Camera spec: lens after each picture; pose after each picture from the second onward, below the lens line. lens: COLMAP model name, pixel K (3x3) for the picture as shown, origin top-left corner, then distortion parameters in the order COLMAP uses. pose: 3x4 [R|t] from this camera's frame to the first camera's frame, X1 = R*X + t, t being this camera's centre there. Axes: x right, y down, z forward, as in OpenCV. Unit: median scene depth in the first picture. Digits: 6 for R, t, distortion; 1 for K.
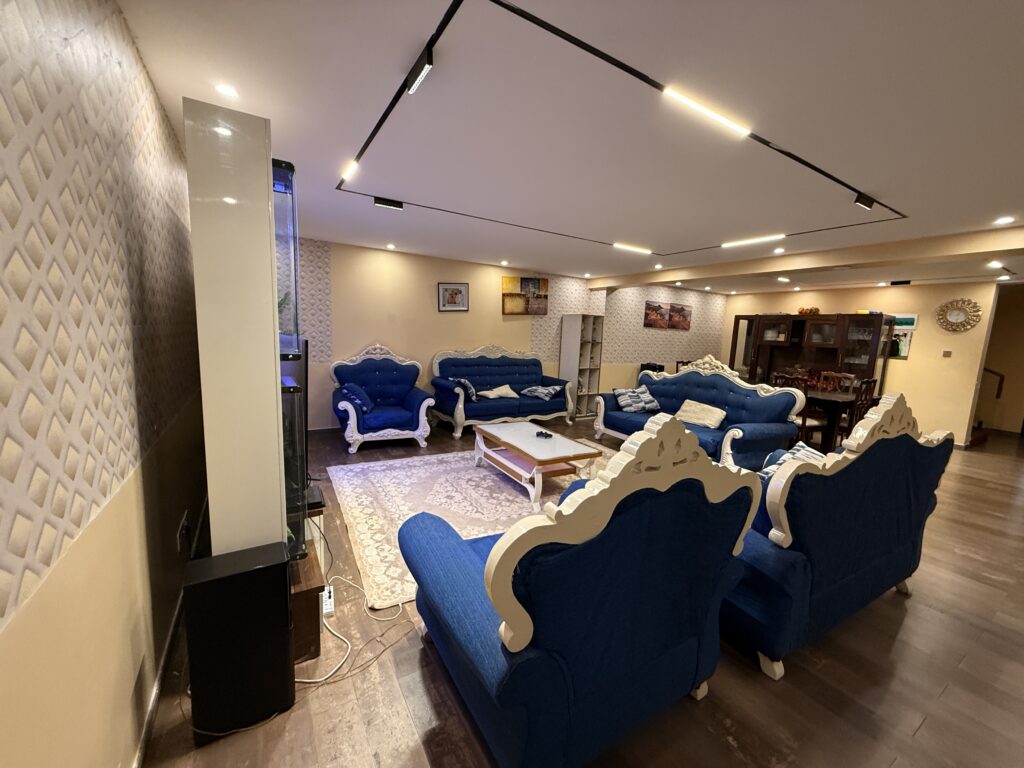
lens RADIAL K [[407.6, 0, 509.1], [0, 407.6, 384.8], [0, 0, 1]] dist [-0.000529, 0.000026]
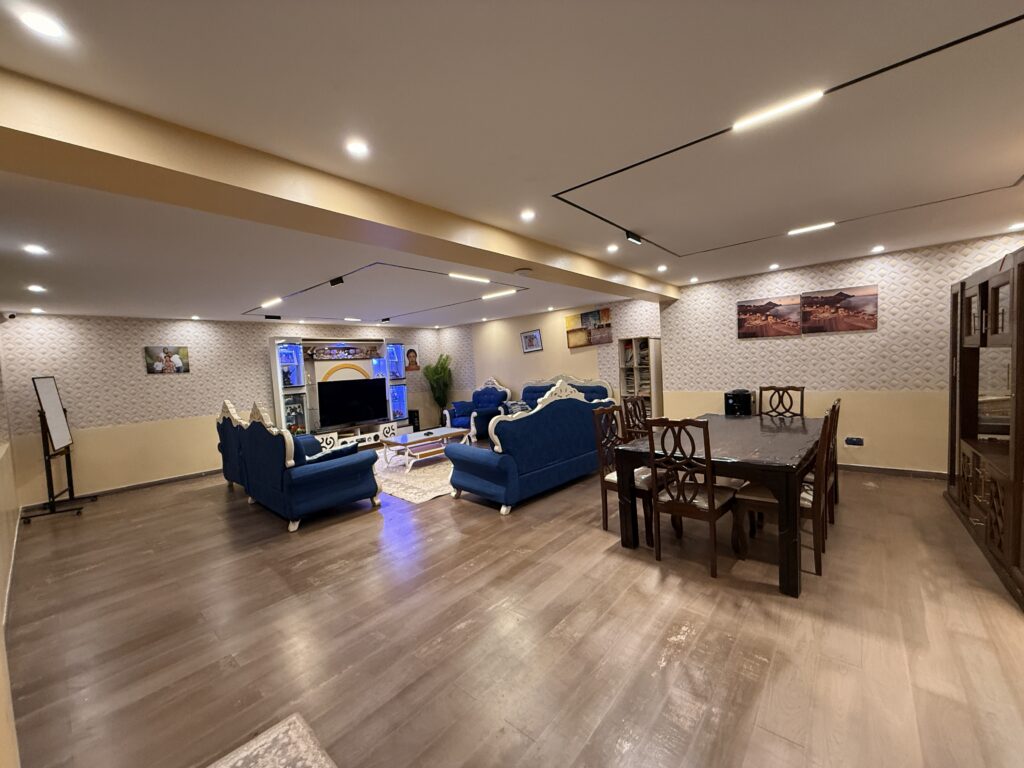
lens RADIAL K [[407.6, 0, 509.1], [0, 407.6, 384.8], [0, 0, 1]] dist [-0.000529, 0.000026]
pose [[0.306101, -0.016303, -0.951859, 1.002383], [-0.056551, 0.997776, -0.035275, -0.016969], [0.950318, 0.064627, 0.304498, 0.467314]]
